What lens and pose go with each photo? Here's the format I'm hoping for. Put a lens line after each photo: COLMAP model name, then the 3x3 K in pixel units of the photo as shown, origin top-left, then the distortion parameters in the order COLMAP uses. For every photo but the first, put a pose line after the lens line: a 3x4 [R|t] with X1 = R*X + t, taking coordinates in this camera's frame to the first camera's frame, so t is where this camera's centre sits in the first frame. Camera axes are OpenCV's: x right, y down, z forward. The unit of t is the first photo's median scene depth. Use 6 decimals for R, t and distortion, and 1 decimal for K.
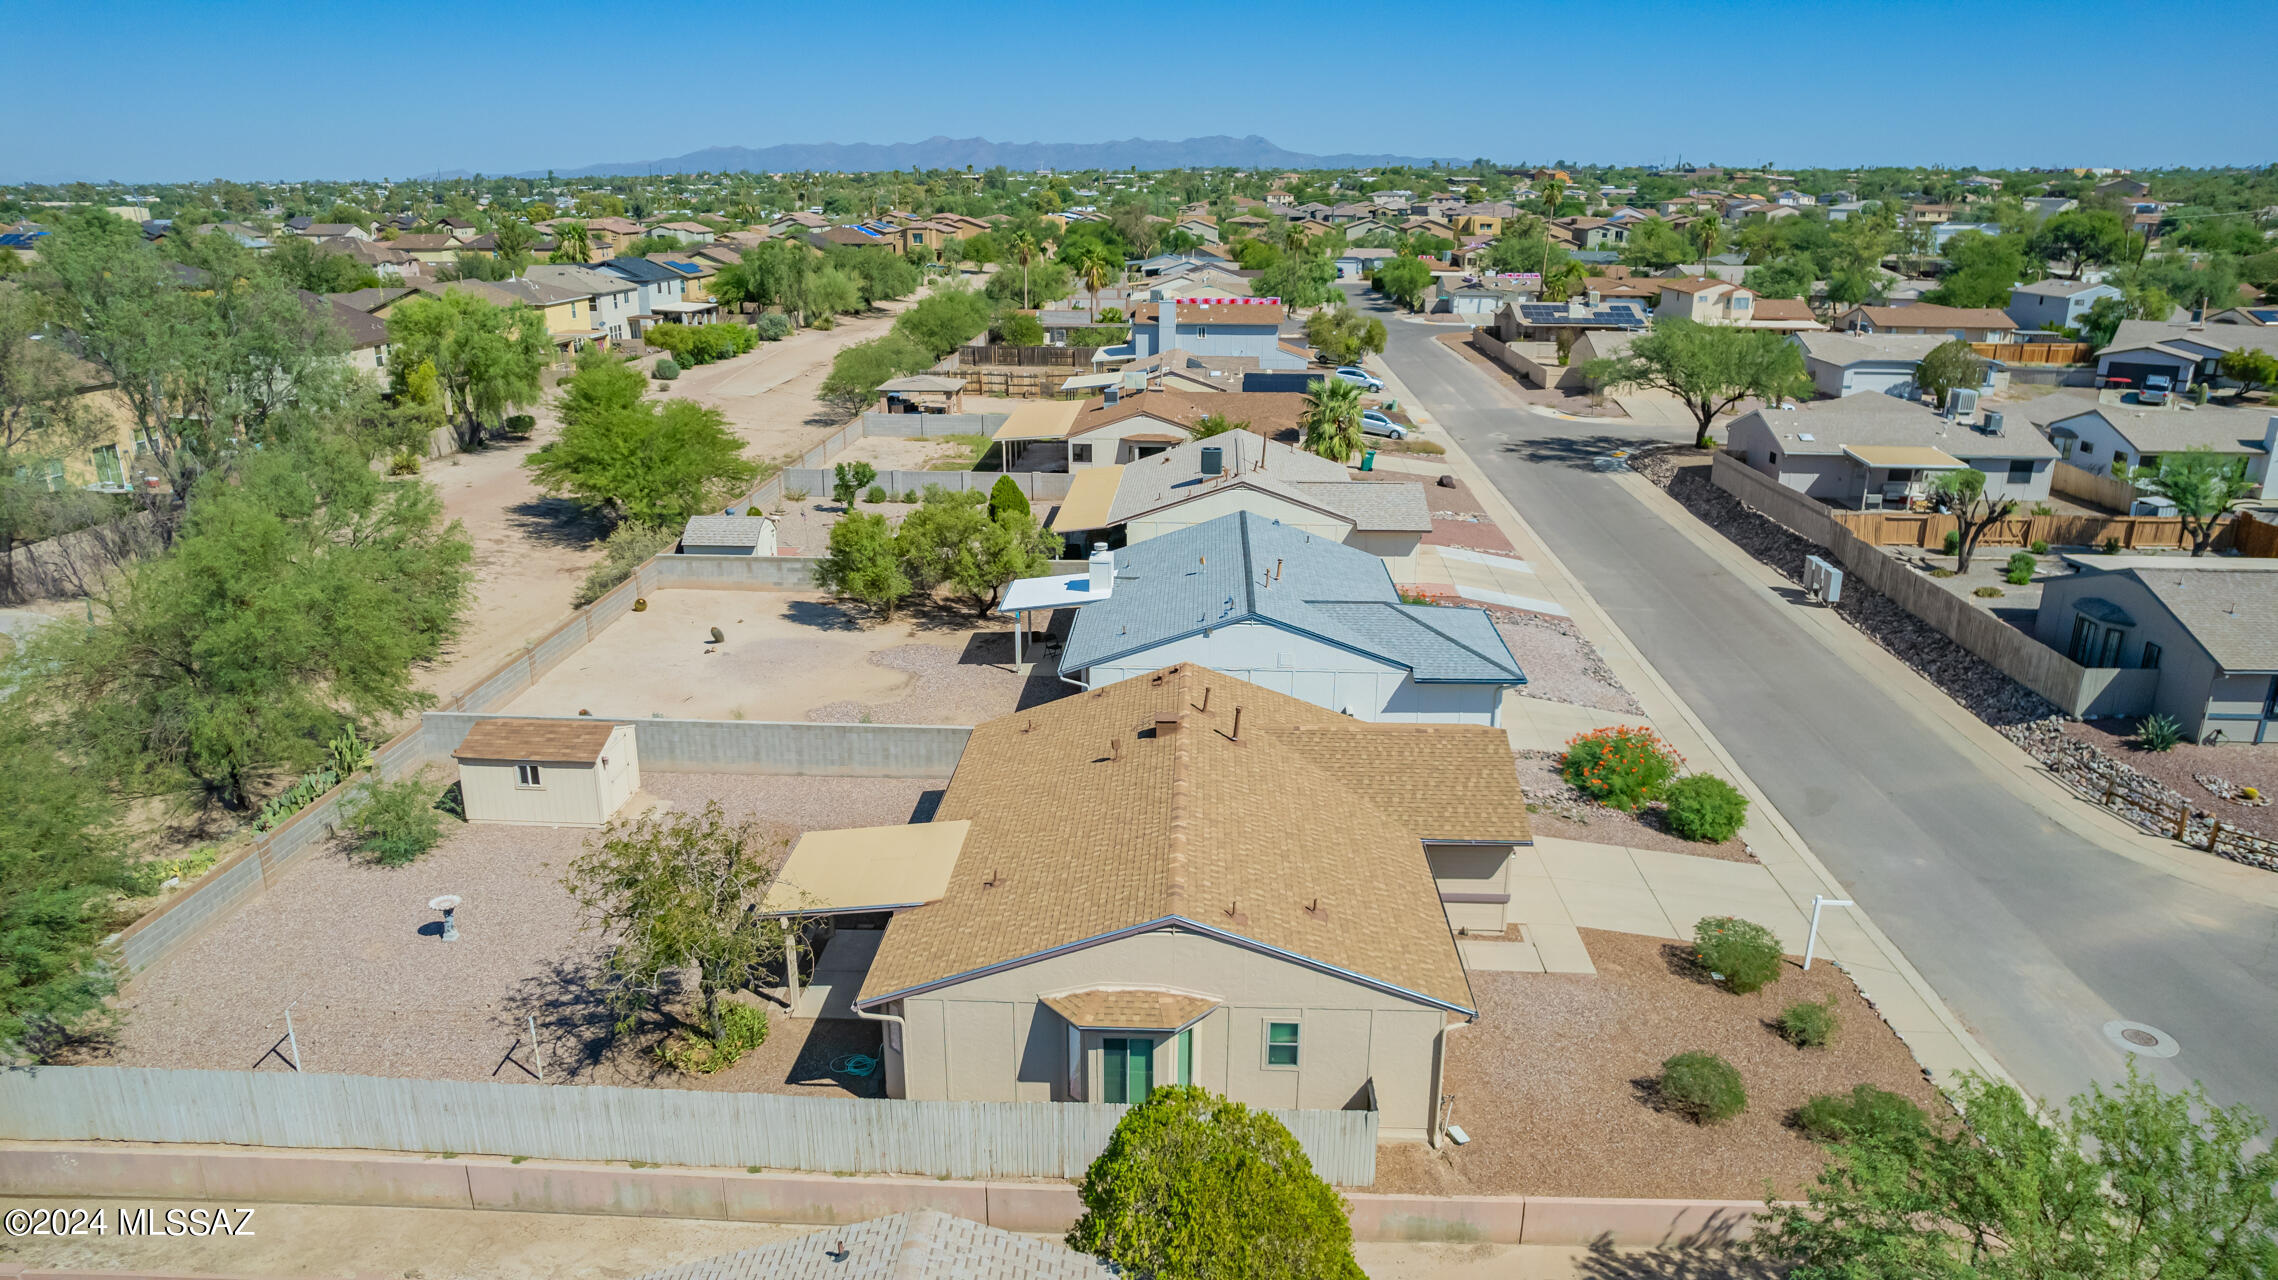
lens RADIAL K [[1459.7, 0, 1154.7], [0, 1459.7, 634.8], [0, 0, 1]] dist [-0.075097, 0.068562]
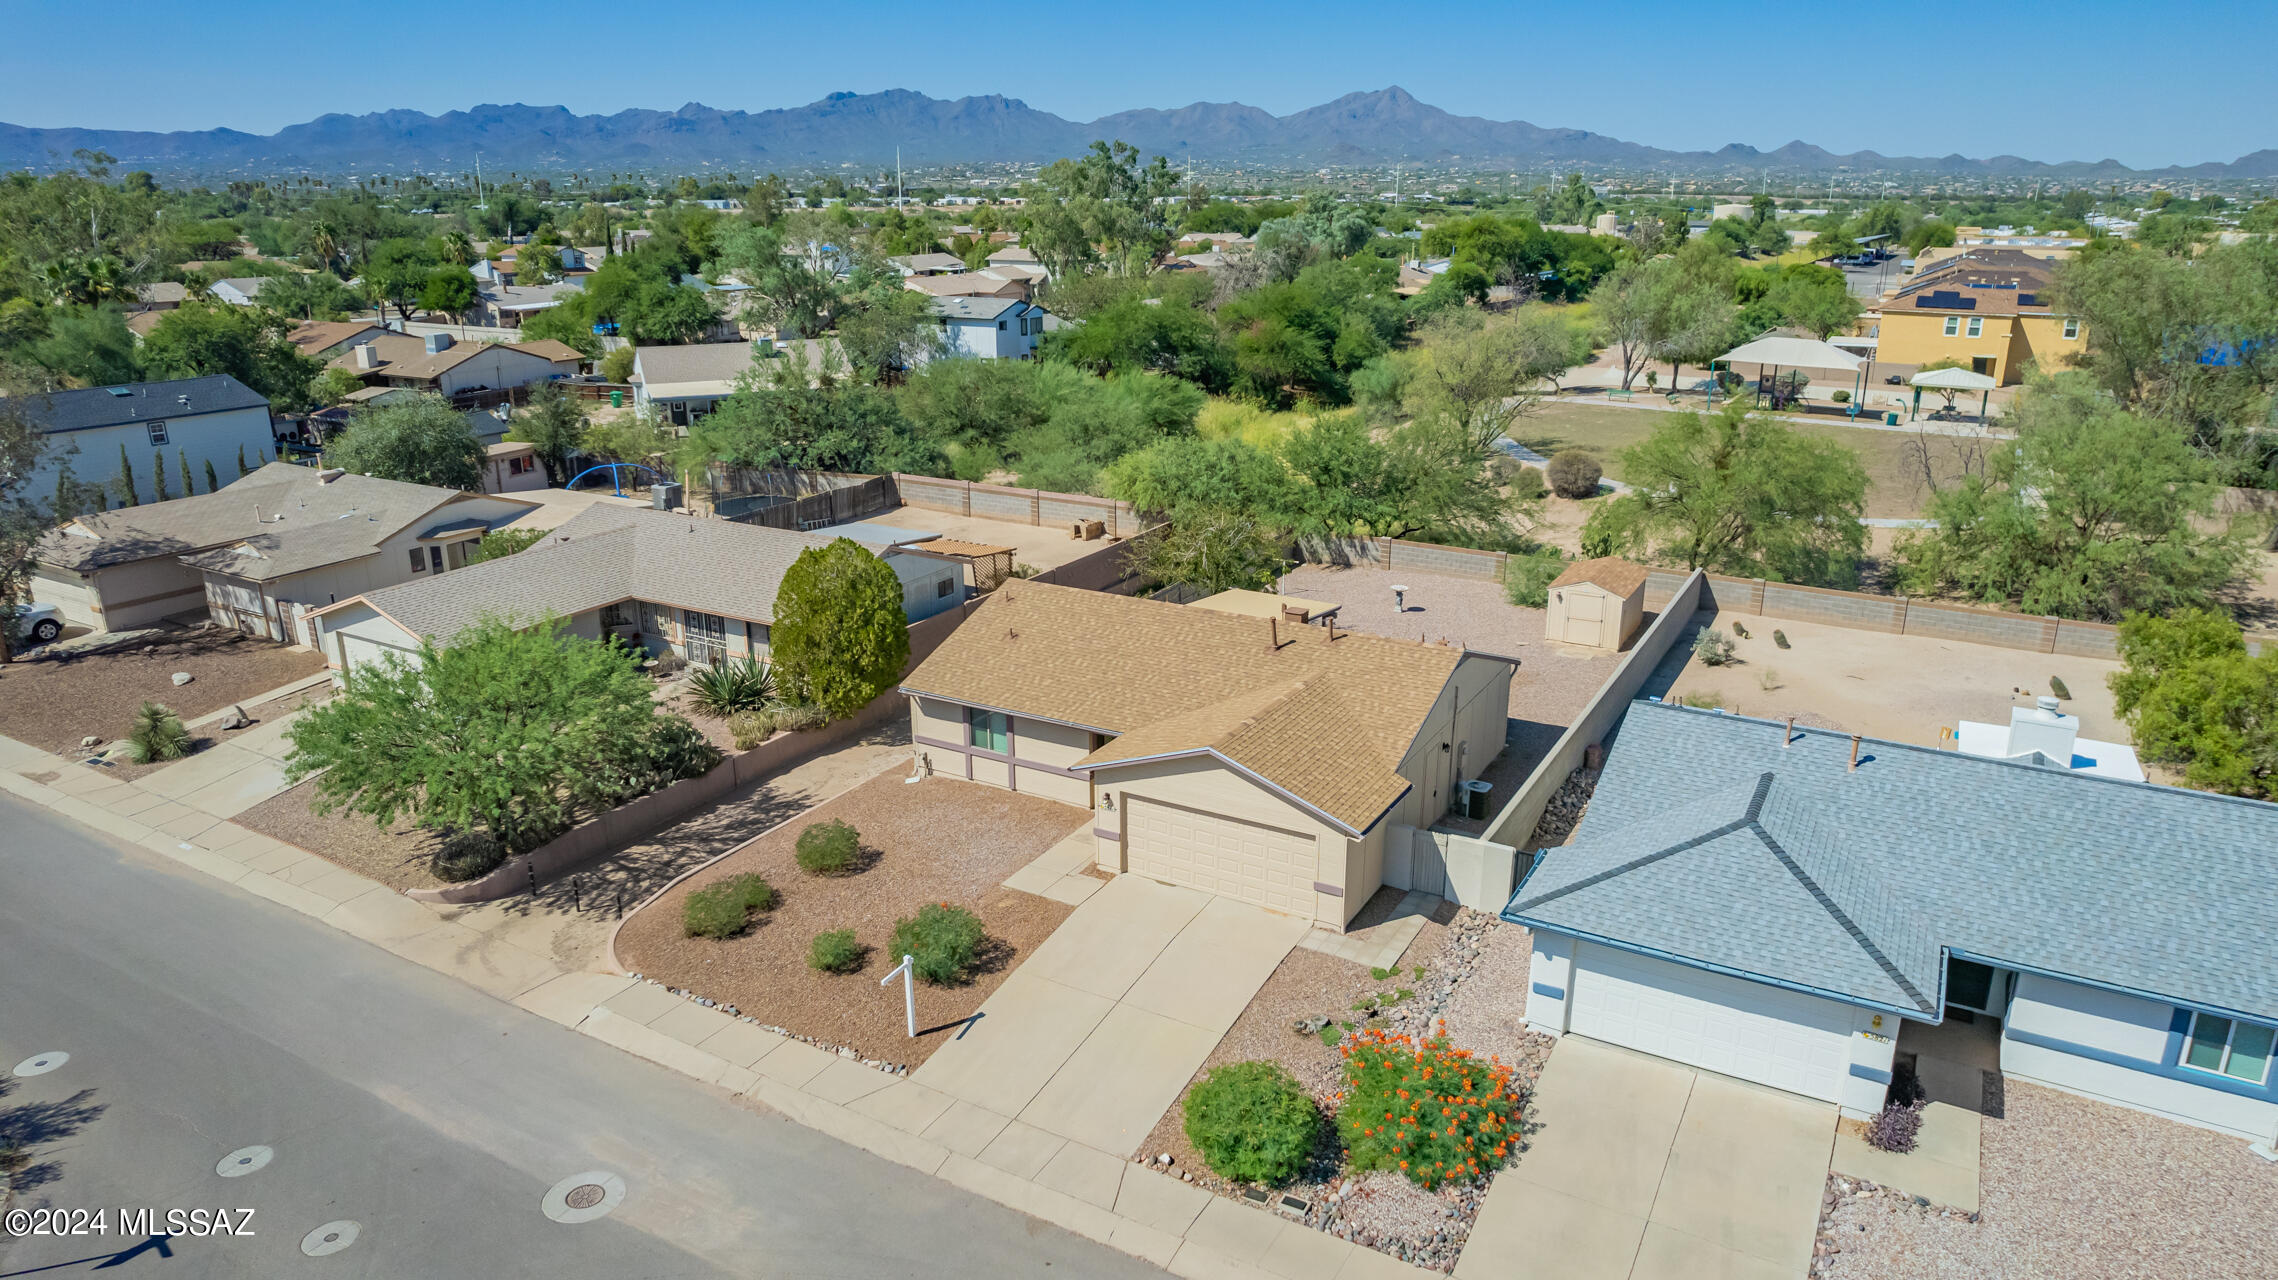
lens RADIAL K [[1459.7, 0, 1153.5], [0, 1459.7, 643.3], [0, 0, 1]] dist [-0.075097, 0.068562]
pose [[-0.462185, 0.266240, -0.845873, 0.636494], [-0.263540, 0.869532, 0.417685, -0.227790], [0.846718, 0.415969, -0.331720, 0.785574]]
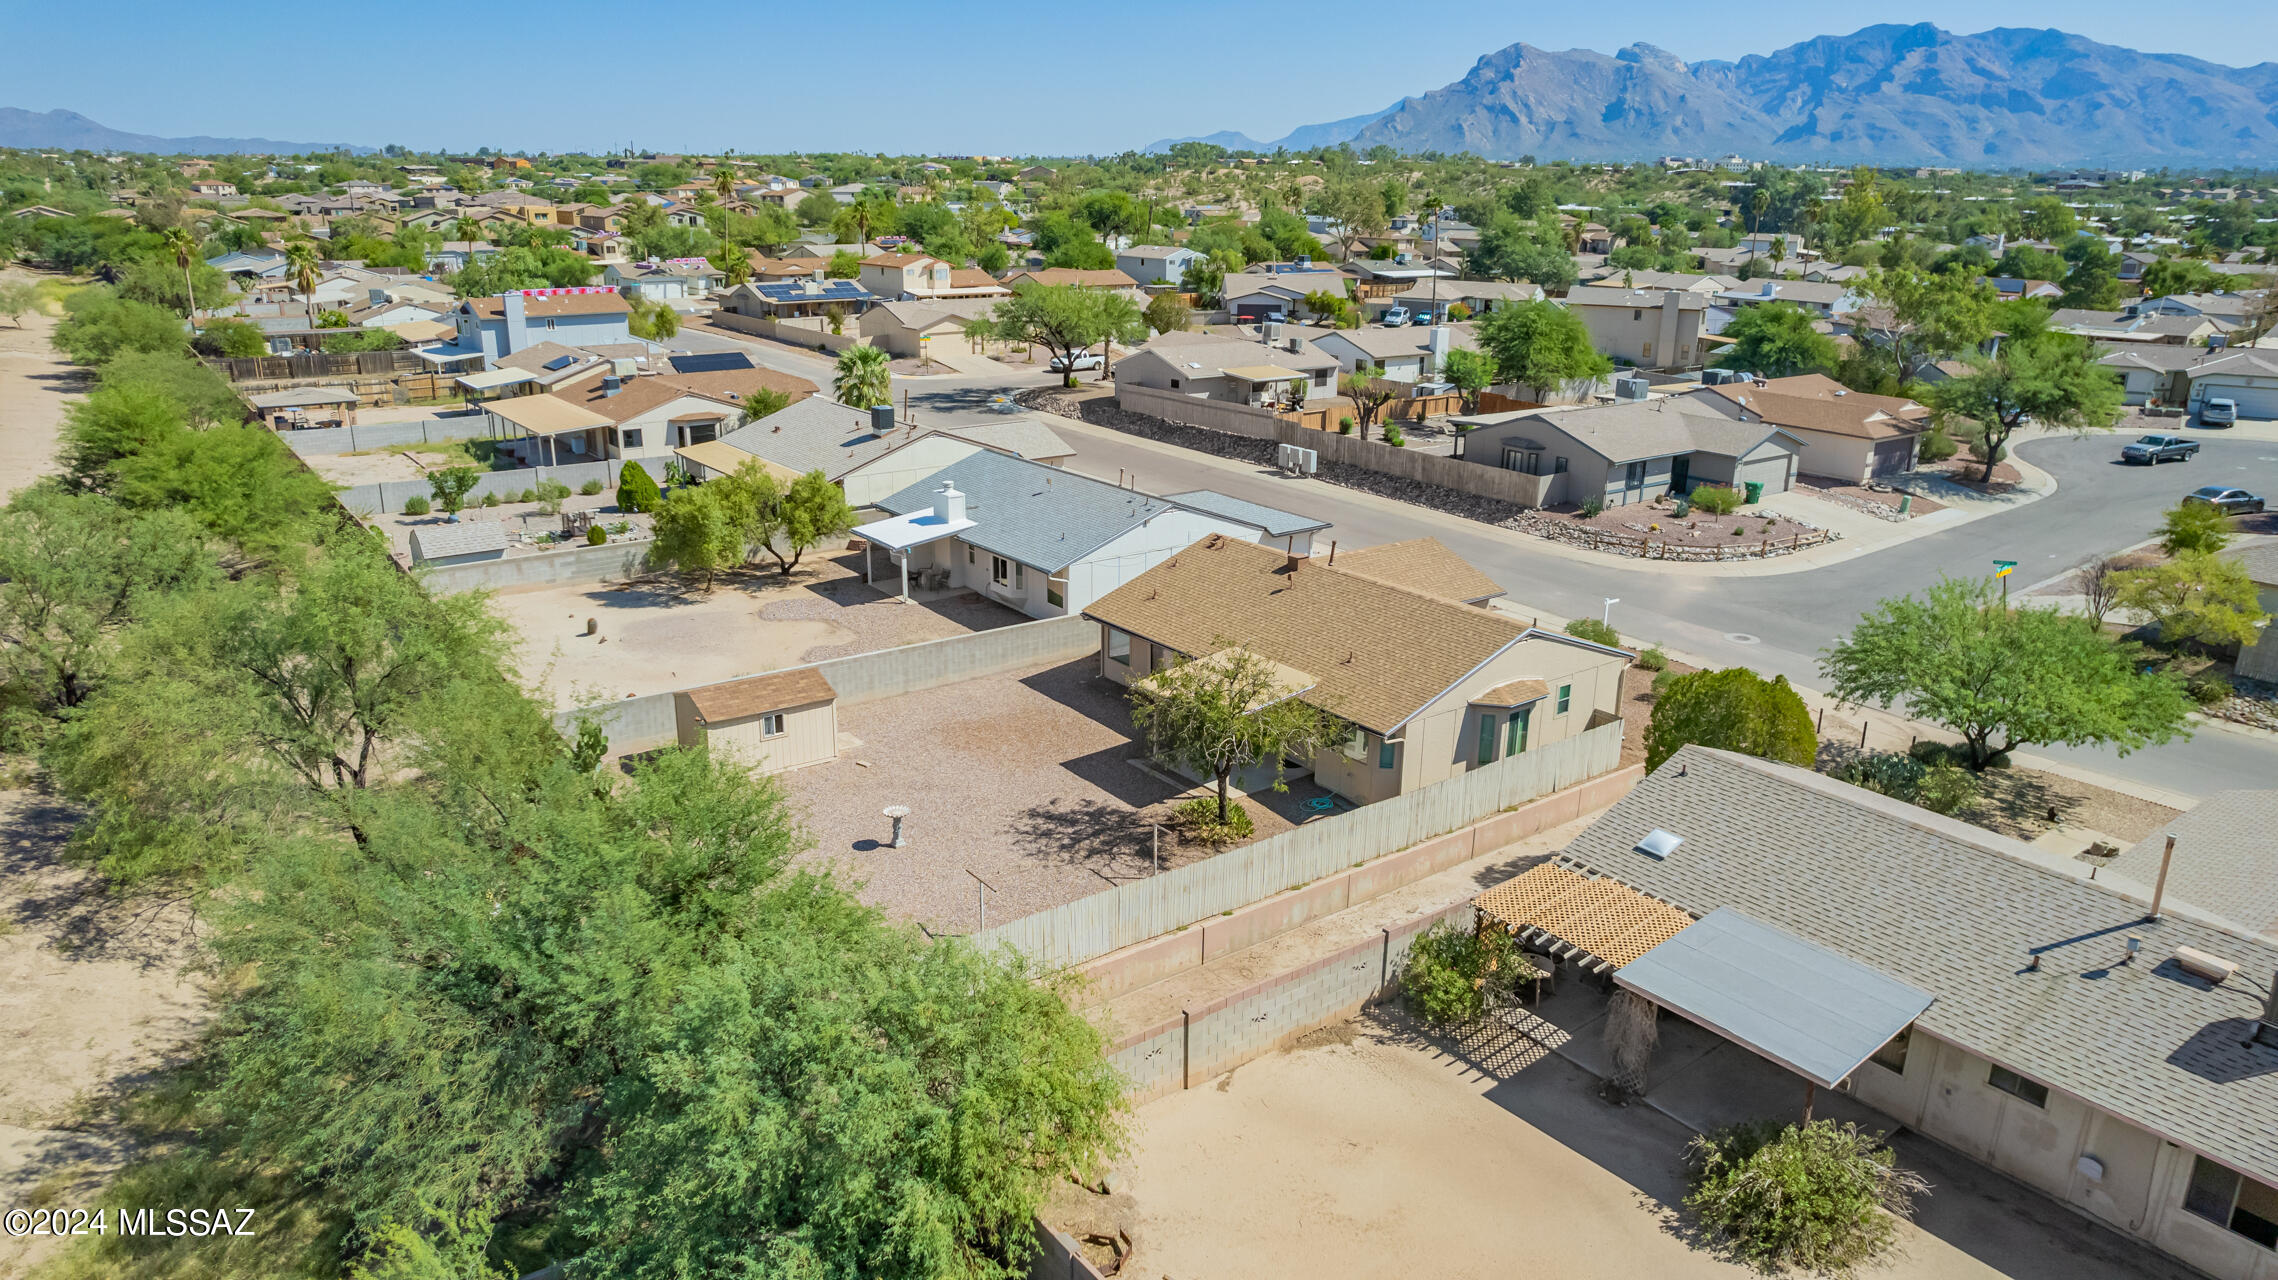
lens RADIAL K [[1459.7, 0, 1147.5], [0, 1459.7, 635.7], [0, 0, 1]] dist [-0.075097, 0.068562]
pose [[0.774954, -0.183758, 0.604714, -0.583683], [0.178199, 0.981509, 0.069891, 0.004953], [-0.606376, 0.053597, 0.793370, -0.012294]]
